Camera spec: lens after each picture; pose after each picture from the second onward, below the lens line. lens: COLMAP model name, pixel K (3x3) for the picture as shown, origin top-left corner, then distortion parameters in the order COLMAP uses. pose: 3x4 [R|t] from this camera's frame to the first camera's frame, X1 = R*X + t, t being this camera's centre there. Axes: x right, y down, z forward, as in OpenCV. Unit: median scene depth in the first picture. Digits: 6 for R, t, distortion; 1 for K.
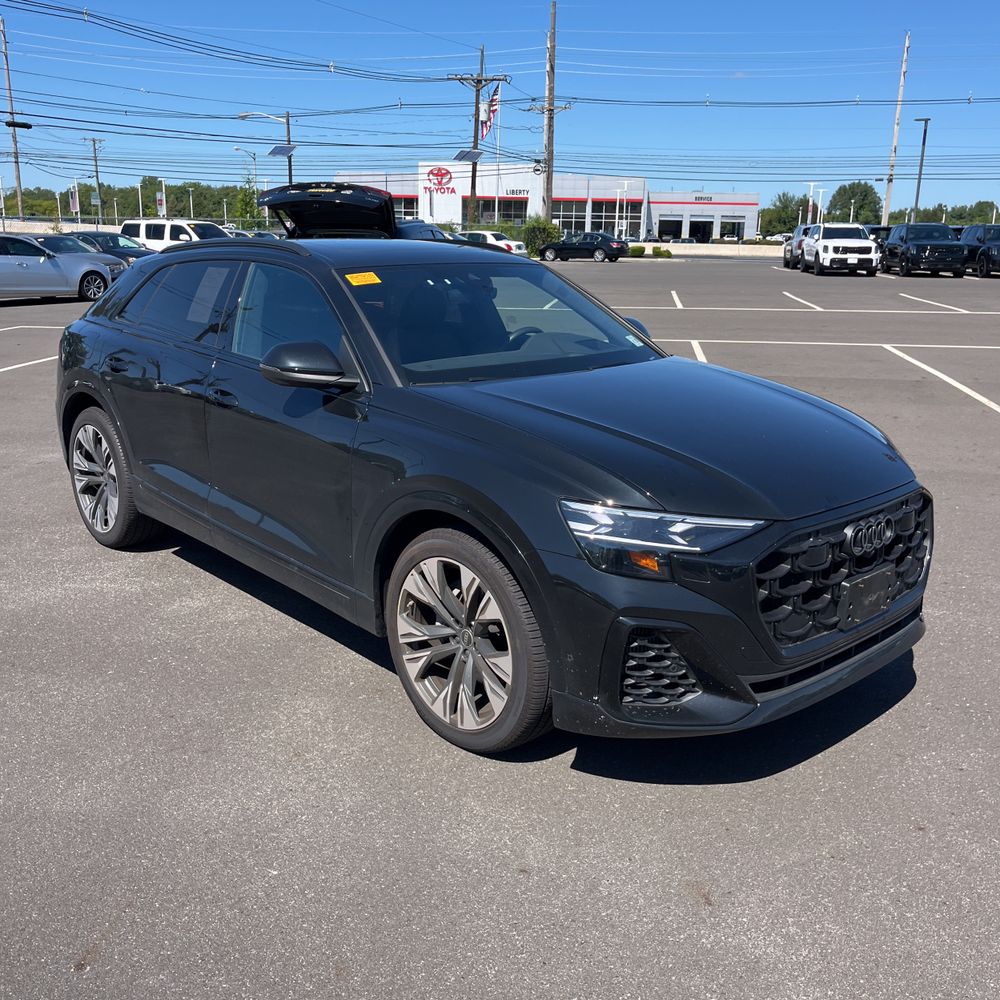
lens RADIAL K [[1014.7, 0, 486.9], [0, 1014.7, 480.9], [0, 0, 1]] dist [0.013151, 0.000000]
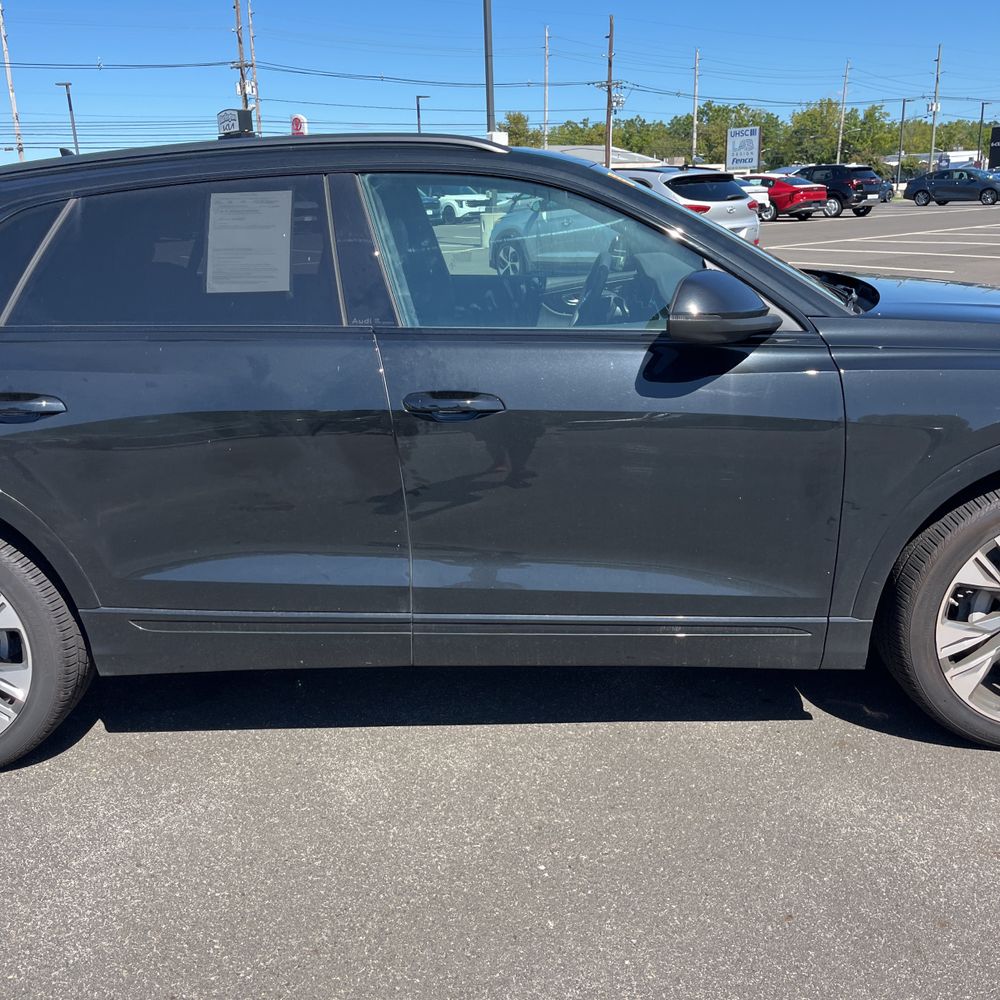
lens RADIAL K [[1014.7, 0, 490.7], [0, 1014.7, 488.8], [0, 0, 1]] dist [0.013151, 0.000000]
pose [[0.685838, -0.240341, 0.686923, -0.093707], [0.219408, 0.968261, 0.119714, -0.014100], [-0.693892, 0.068612, 0.716803, 0.082760]]
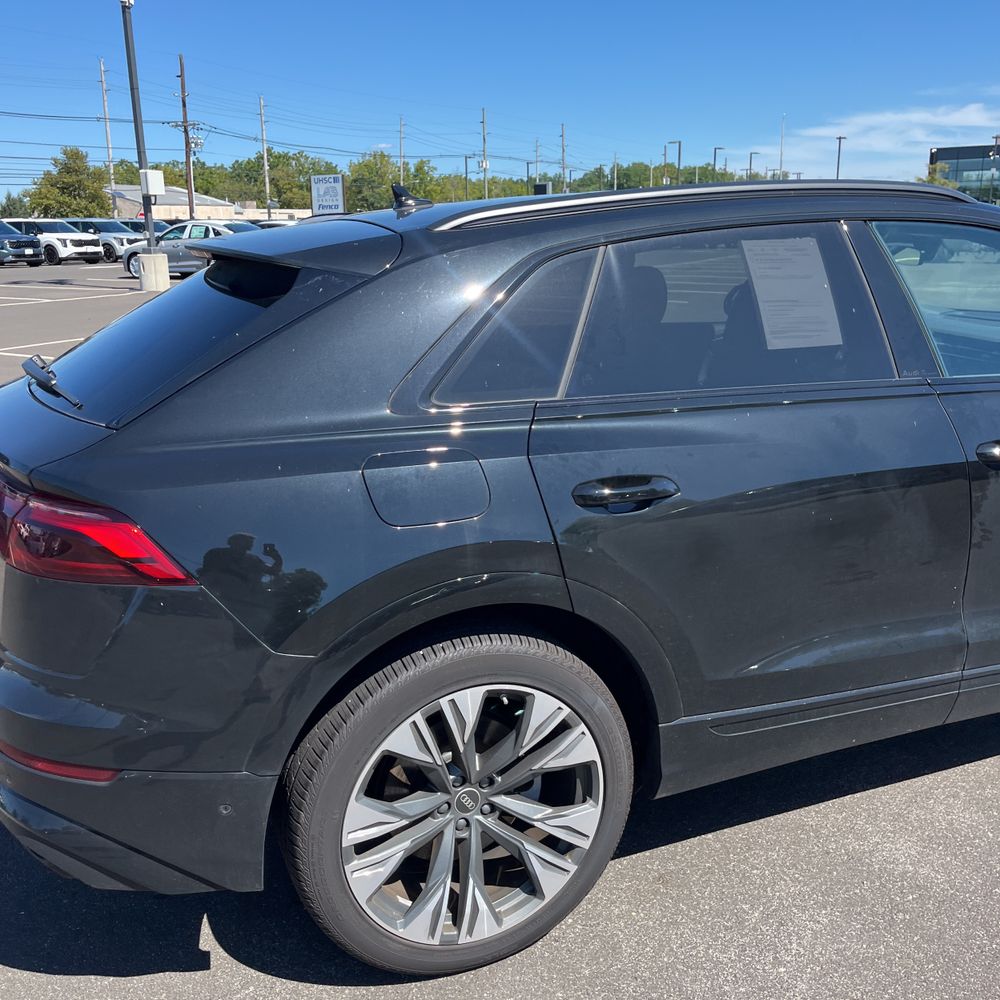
lens RADIAL K [[1014.7, 0, 489.6], [0, 1014.7, 492.0], [0, 0, 1]] dist [0.013151, 0.000000]
pose [[0.337918, -0.257547, 0.905252, -0.127386], [0.246444, 0.952485, 0.178991, -0.033878], [-0.908337, 0.162610, 0.385332, 0.151109]]
